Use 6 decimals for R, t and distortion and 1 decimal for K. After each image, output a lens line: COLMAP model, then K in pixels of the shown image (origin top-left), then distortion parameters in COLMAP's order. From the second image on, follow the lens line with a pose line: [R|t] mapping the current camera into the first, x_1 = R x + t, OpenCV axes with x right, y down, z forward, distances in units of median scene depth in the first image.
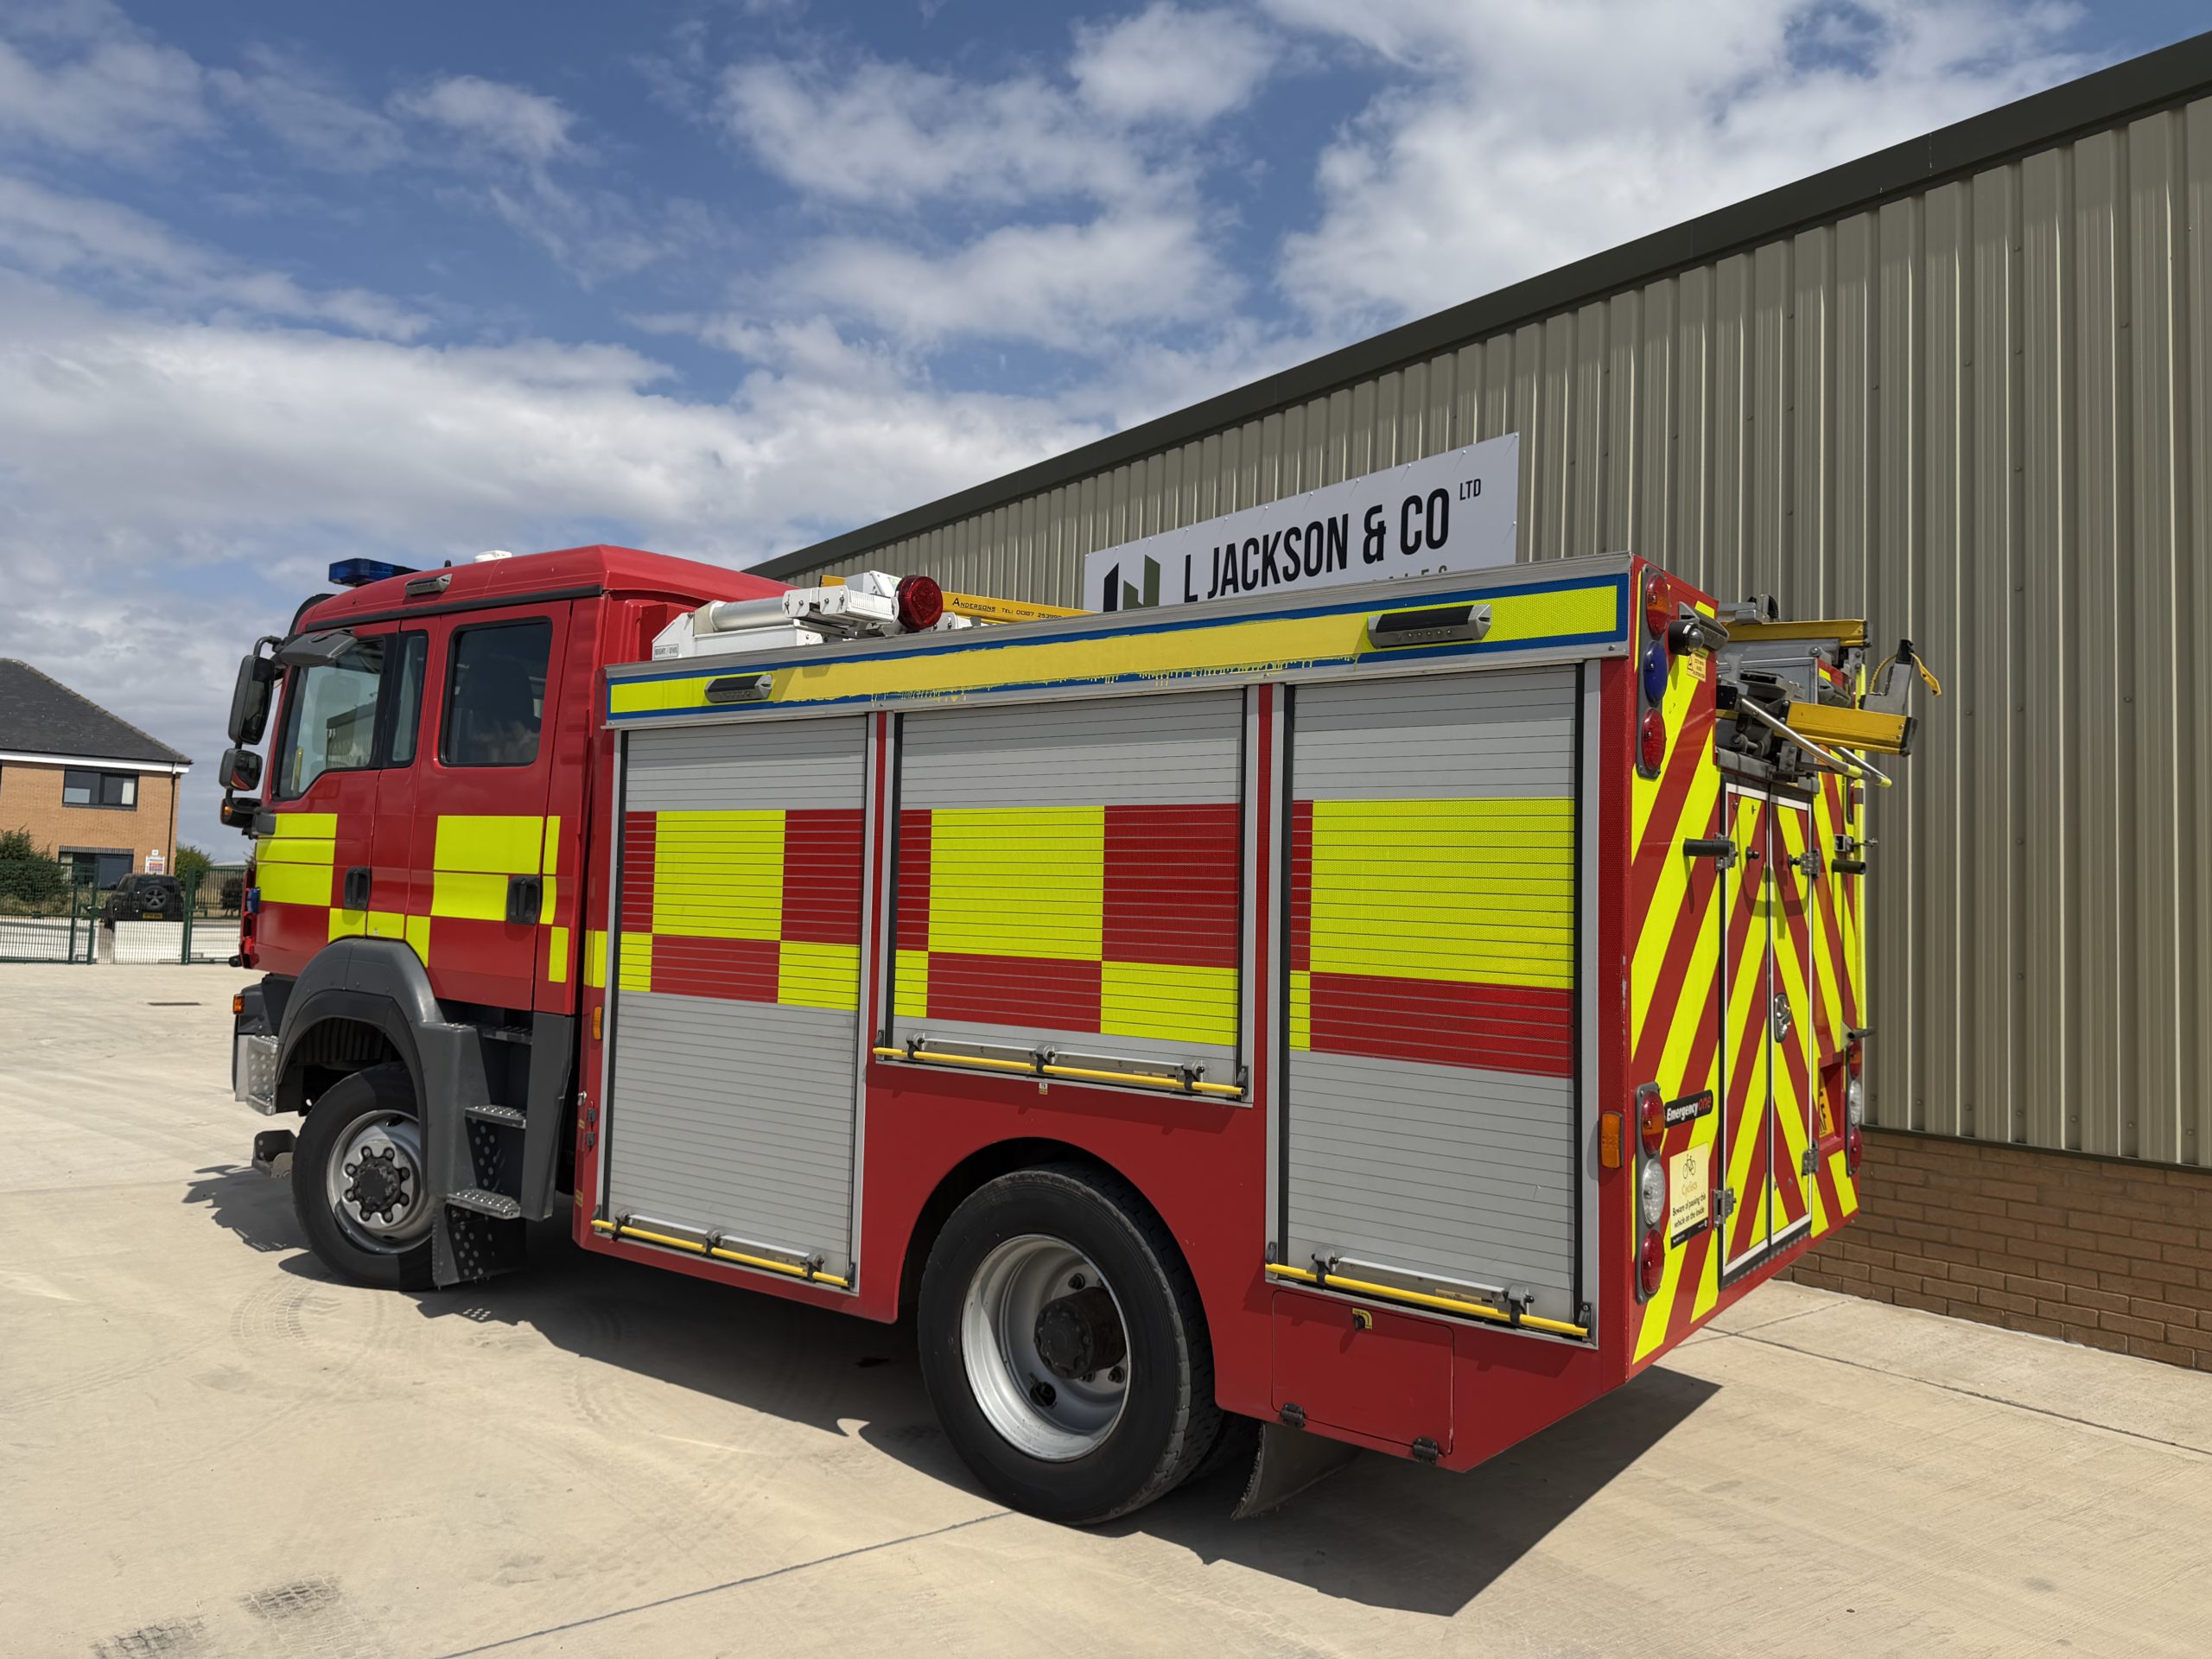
lens RADIAL K [[1565.3, 0, 1085.3], [0, 1565.3, 825.8], [0, 0, 1]] dist [0.064010, -0.072889]
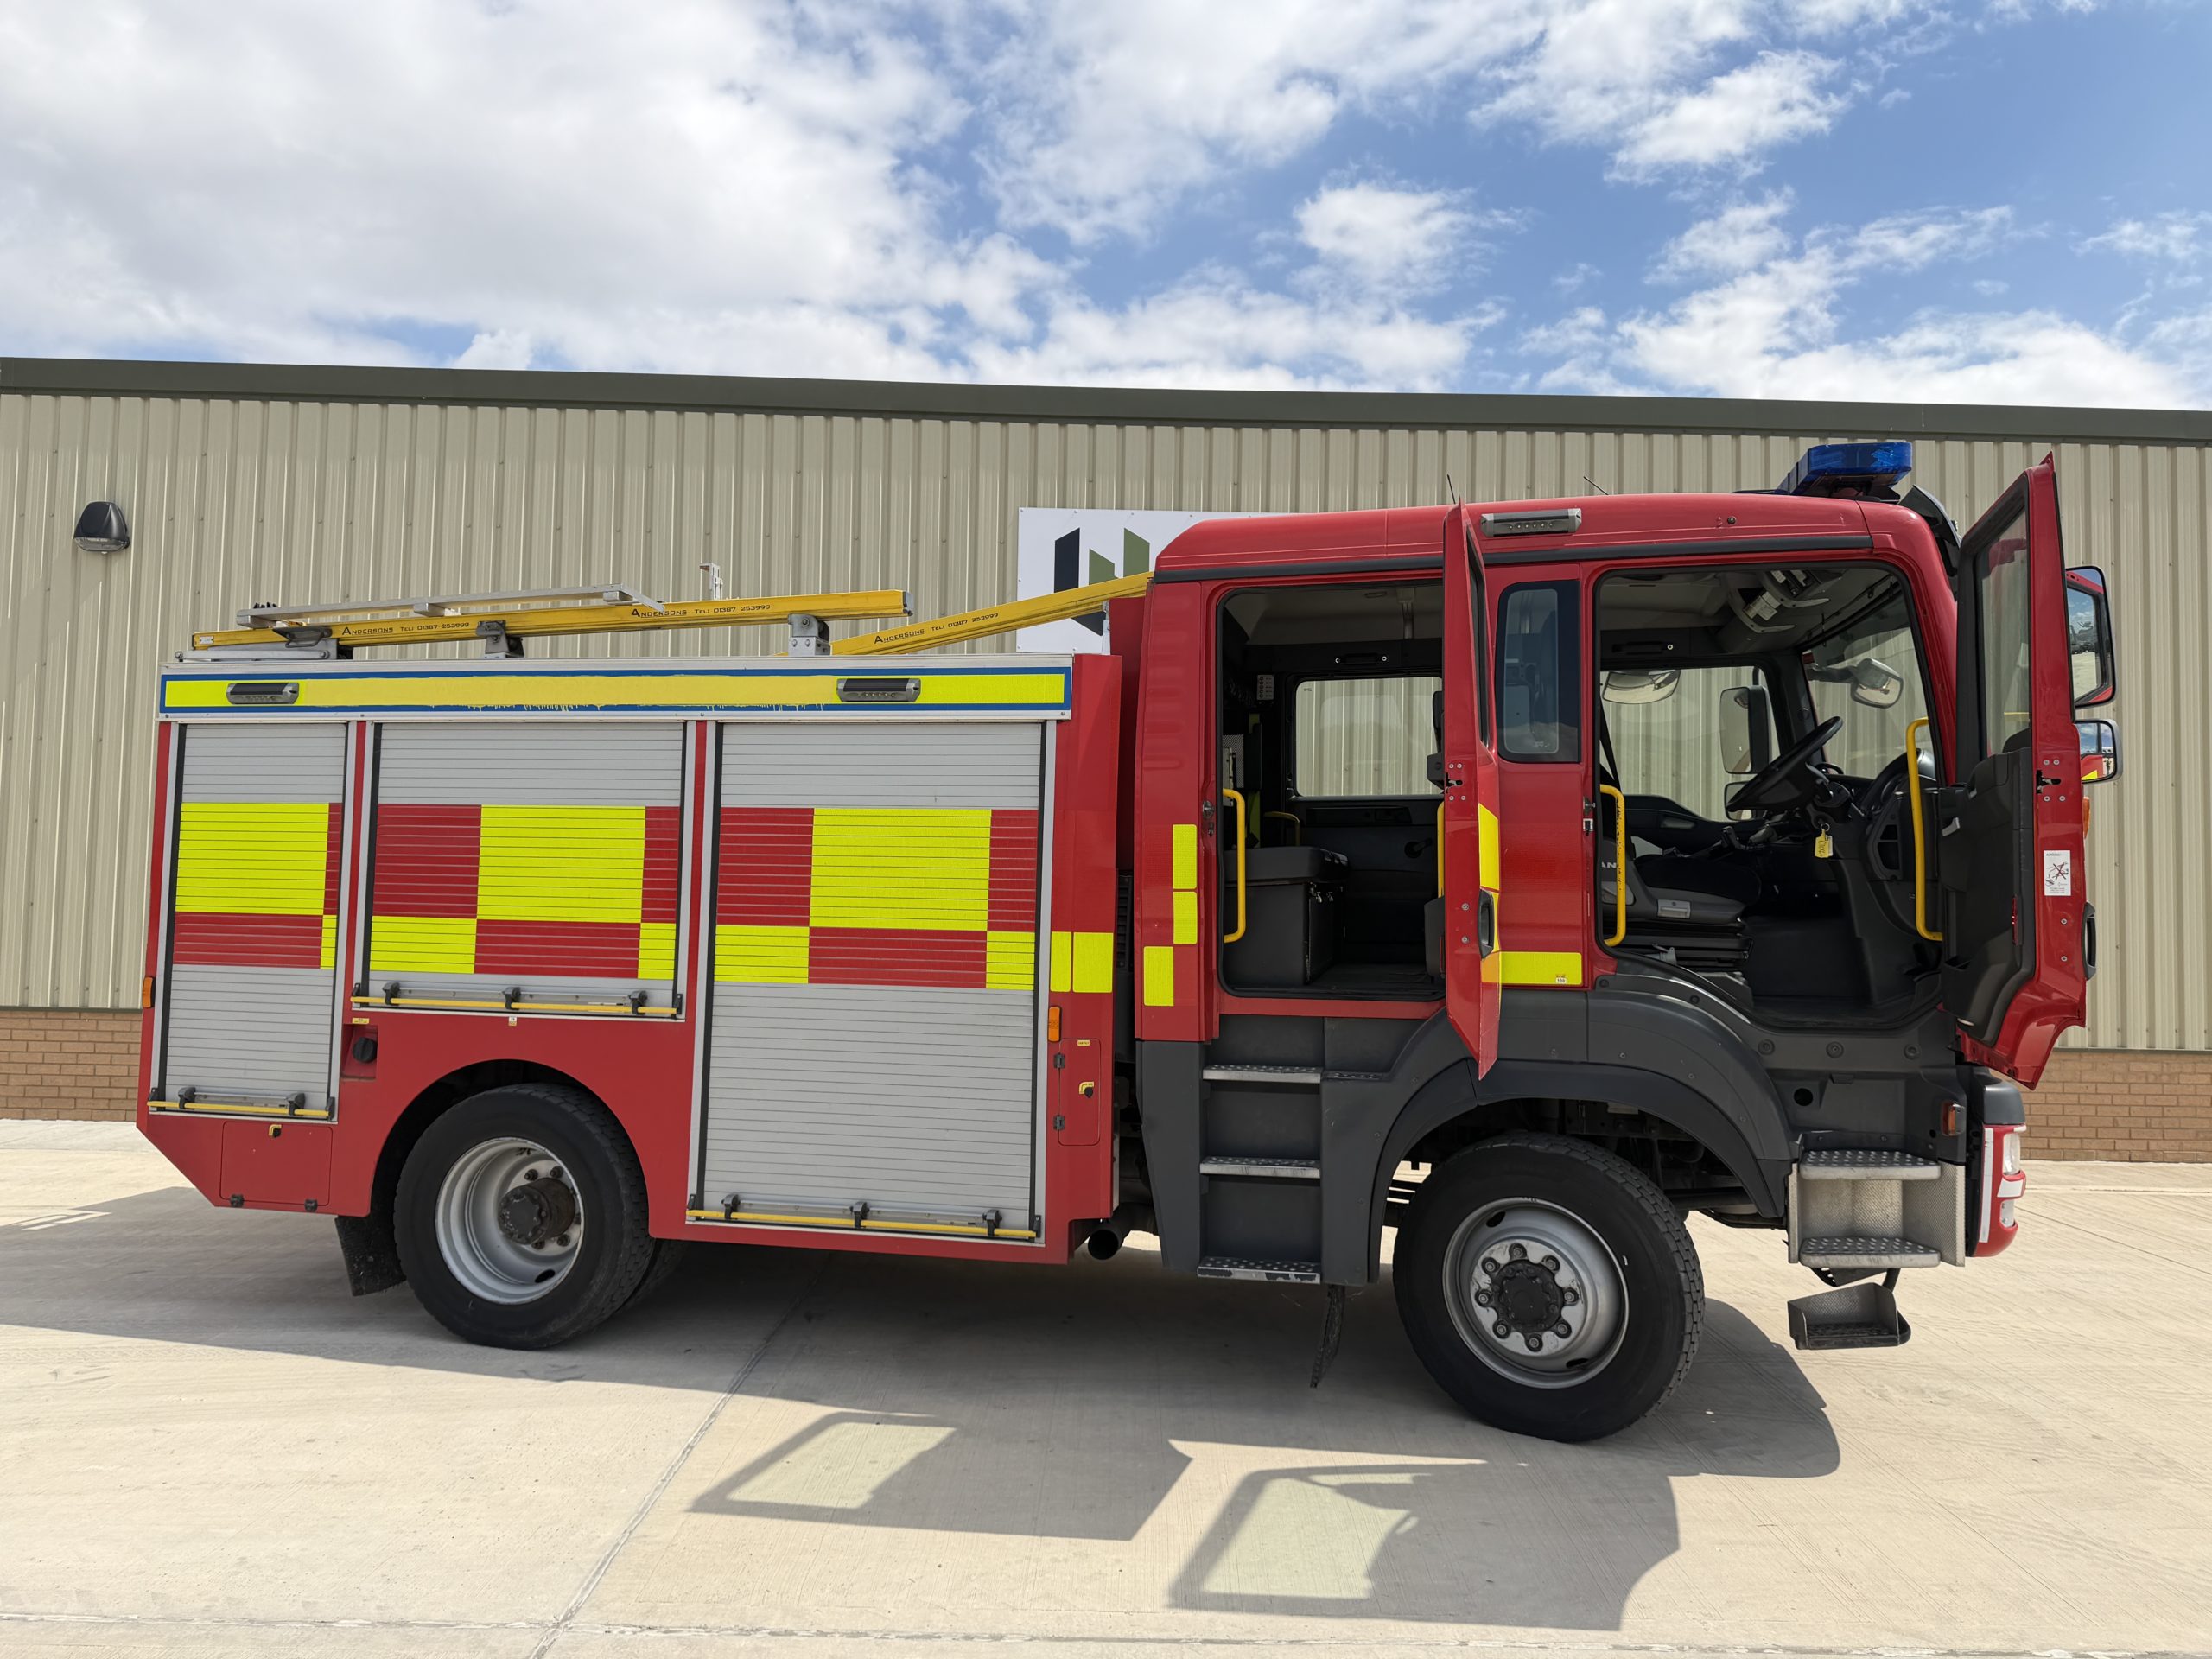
lens RADIAL K [[1537.2, 0, 1103.0], [0, 1537.2, 833.4], [0, 0, 1]] dist [0.047194, -0.050593]
pose [[0.575588, 0.007481, 0.817706, -1.393893], [-0.045510, 0.998701, 0.022898, -0.015318], [-0.816472, -0.050394, 0.575181, 0.871774]]
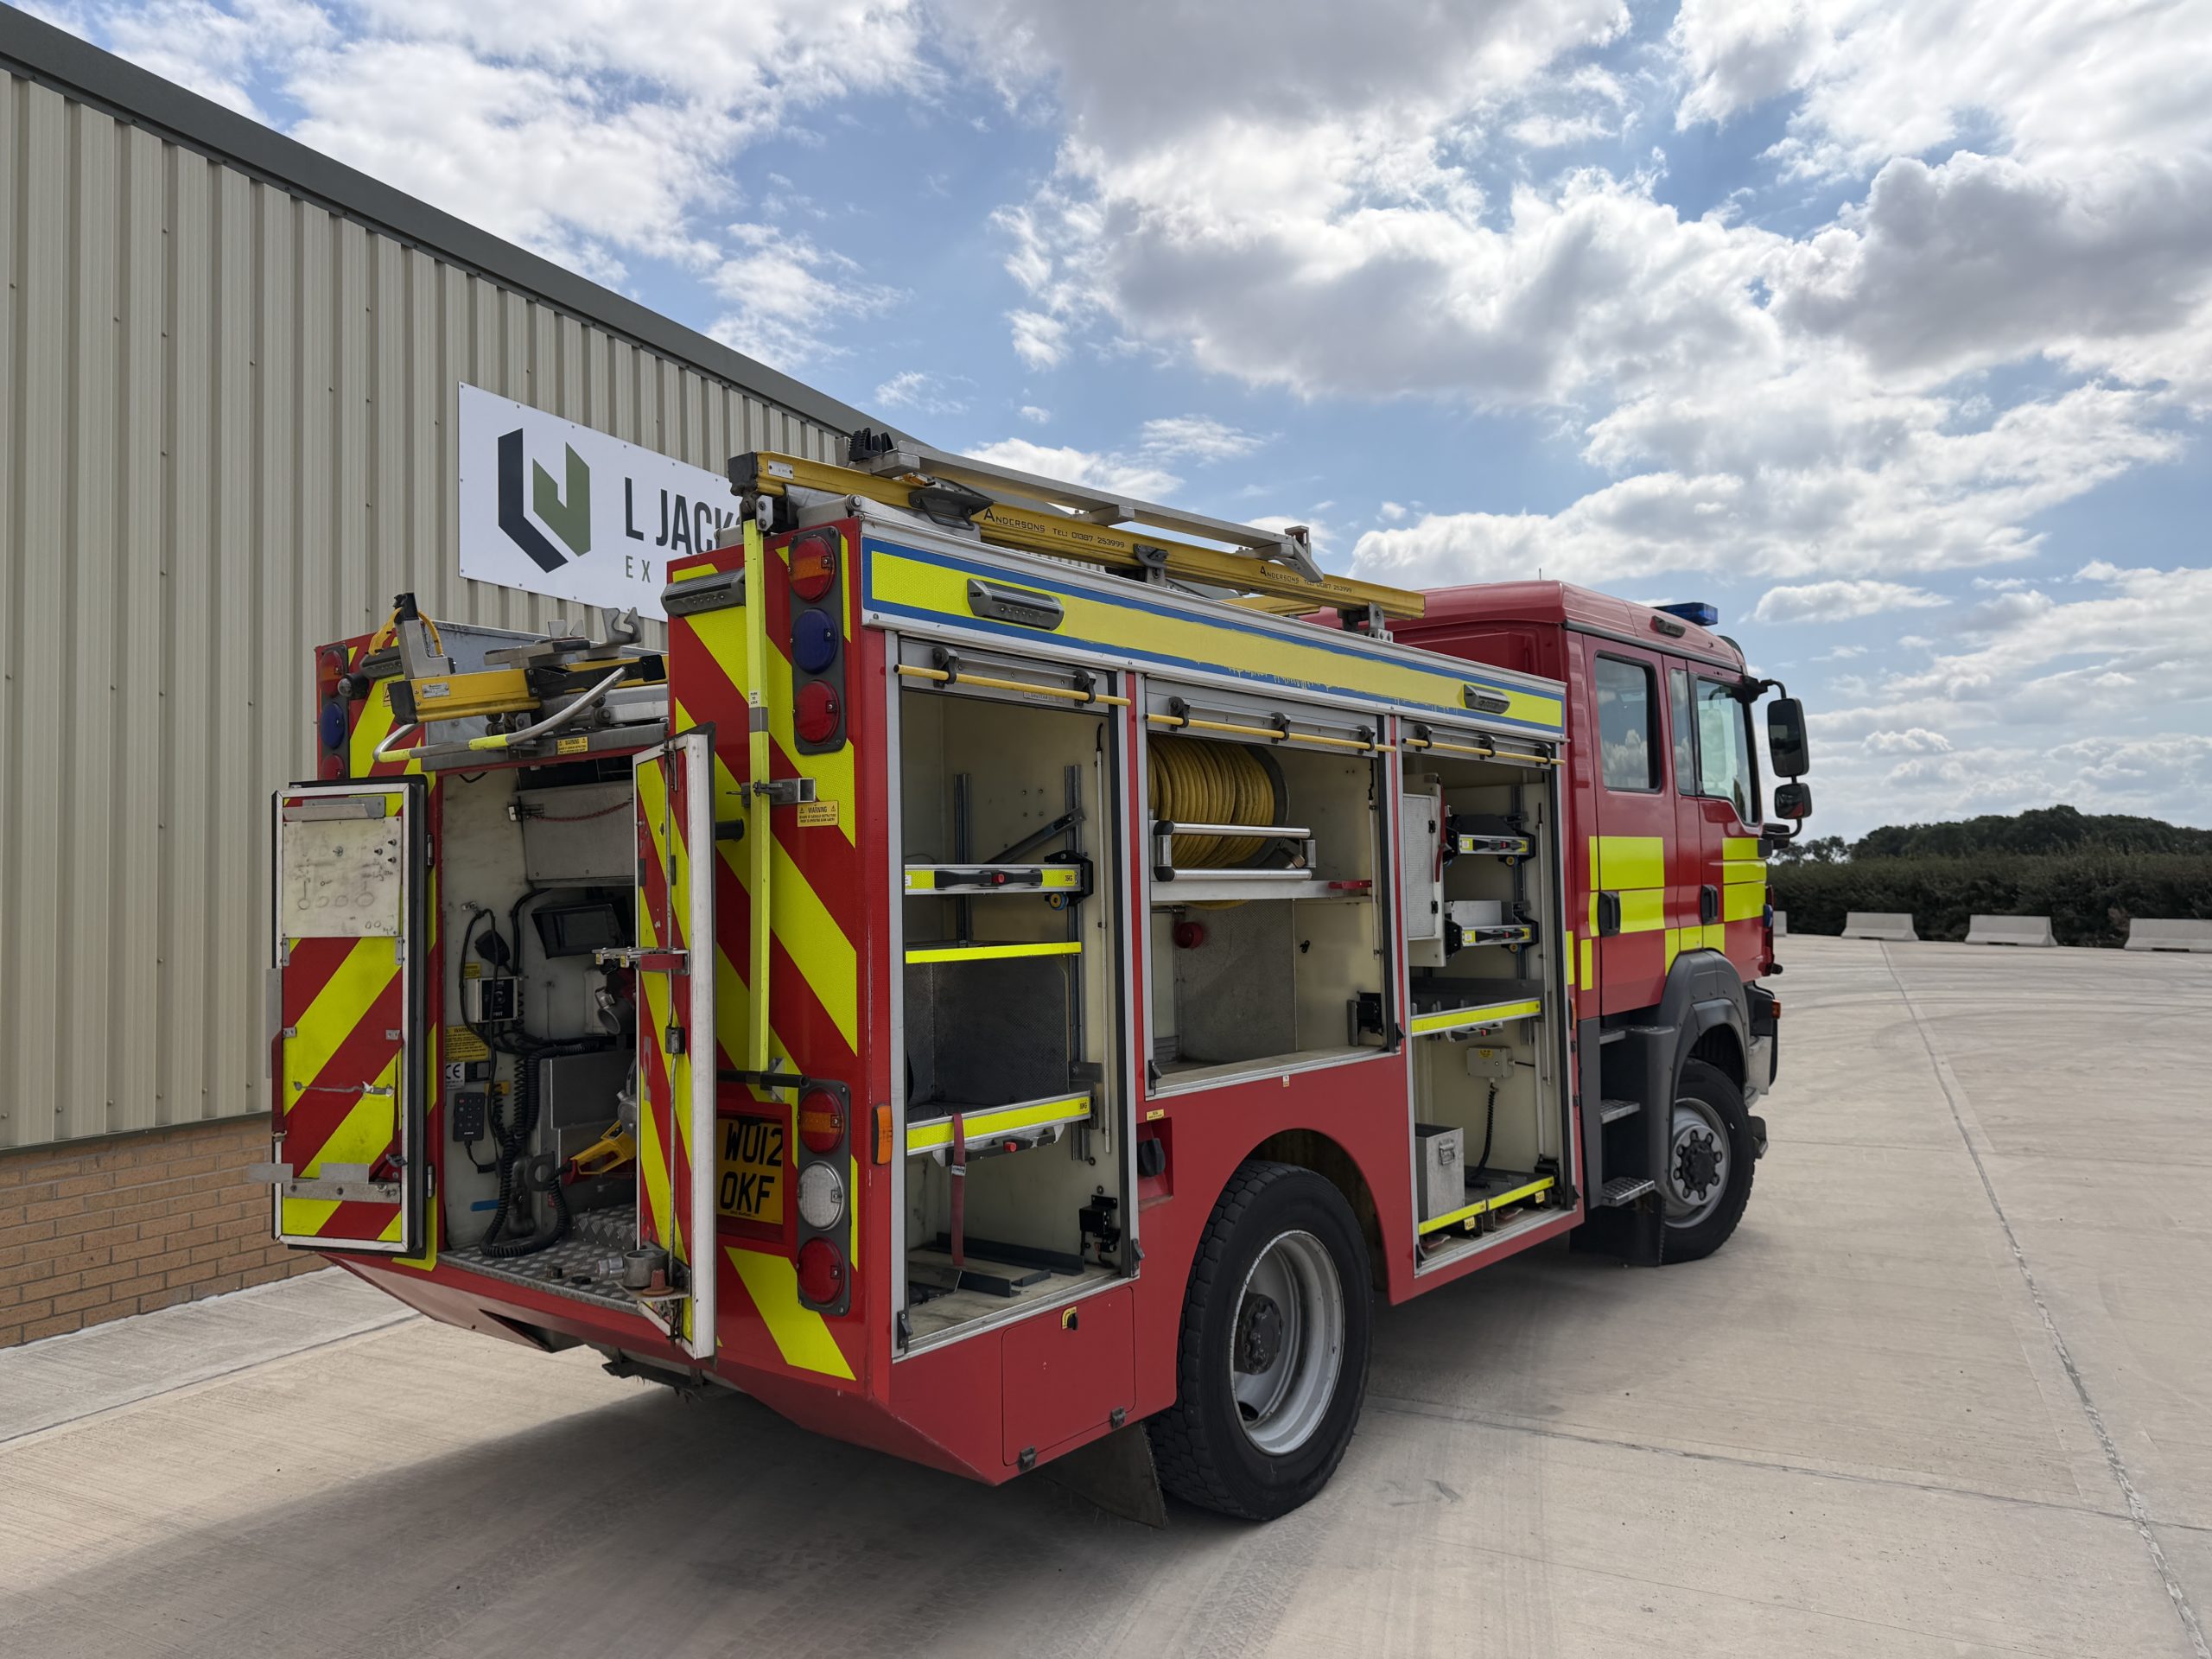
lens RADIAL K [[1542.6, 0, 1102.3], [0, 1542.6, 821.4], [0, 0, 1]] dist [0.031859, -0.030402]
pose [[-0.472045, 0.004012, 0.881565, -1.427911], [-0.060118, 0.997515, -0.036731, 0.045525], [-0.879522, -0.070337, -0.470631, 2.108828]]
